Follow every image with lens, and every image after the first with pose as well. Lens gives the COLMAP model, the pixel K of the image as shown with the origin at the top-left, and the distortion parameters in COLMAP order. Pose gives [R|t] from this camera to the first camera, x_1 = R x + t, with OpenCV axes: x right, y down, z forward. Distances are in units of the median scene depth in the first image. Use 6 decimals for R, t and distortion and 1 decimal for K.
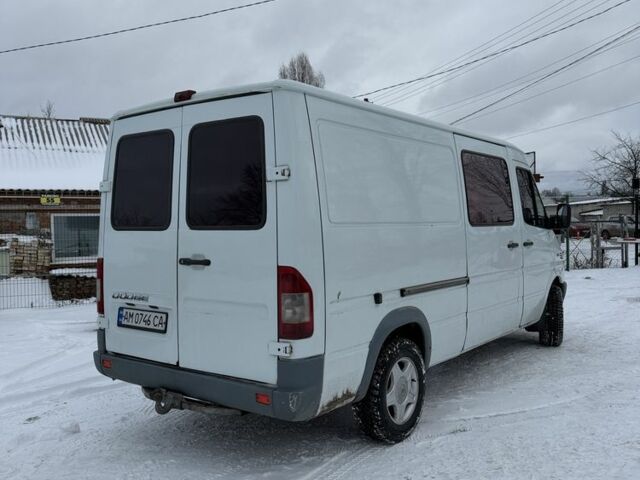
lens RADIAL K [[609.2, 0, 320.0], [0, 609.2, 240.0], [0, 0, 1]] dist [-0.012659, -0.005757]
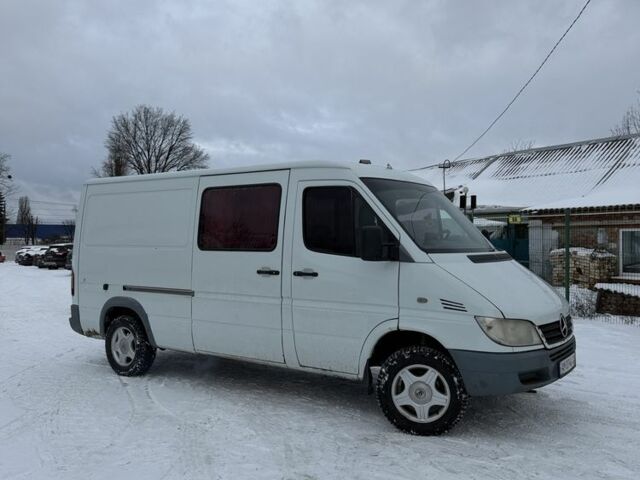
lens RADIAL K [[594.2, 0, 318.9], [0, 594.2, 260.0], [0, 0, 1]] dist [0.119155, 0.001737]
pose [[0.035633, 0.050100, -0.998108, 1.090013], [-0.029015, 0.998373, 0.049077, -0.051925], [0.998944, 0.027211, 0.037029, 0.894532]]
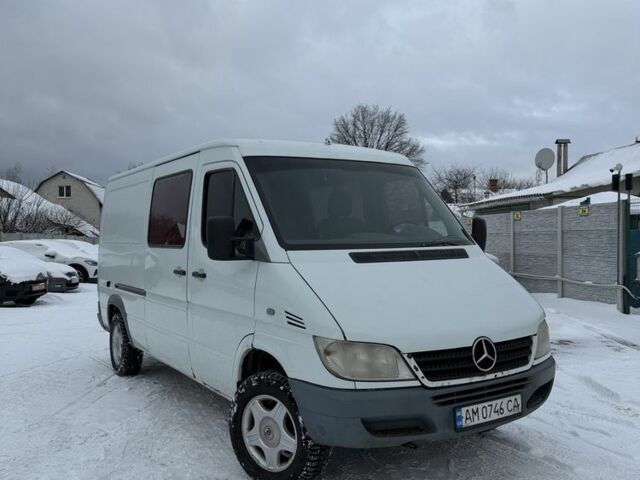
lens RADIAL K [[609.2, 0, 320.0], [0, 609.2, 240.0], [0, 0, 1]] dist [-0.012659, -0.005757]
pose [[-0.350886, 0.025677, -0.936066, 0.895561], [-0.009842, 0.999468, 0.031106, -0.055451], [0.936367, 0.020128, -0.350446, 1.267508]]
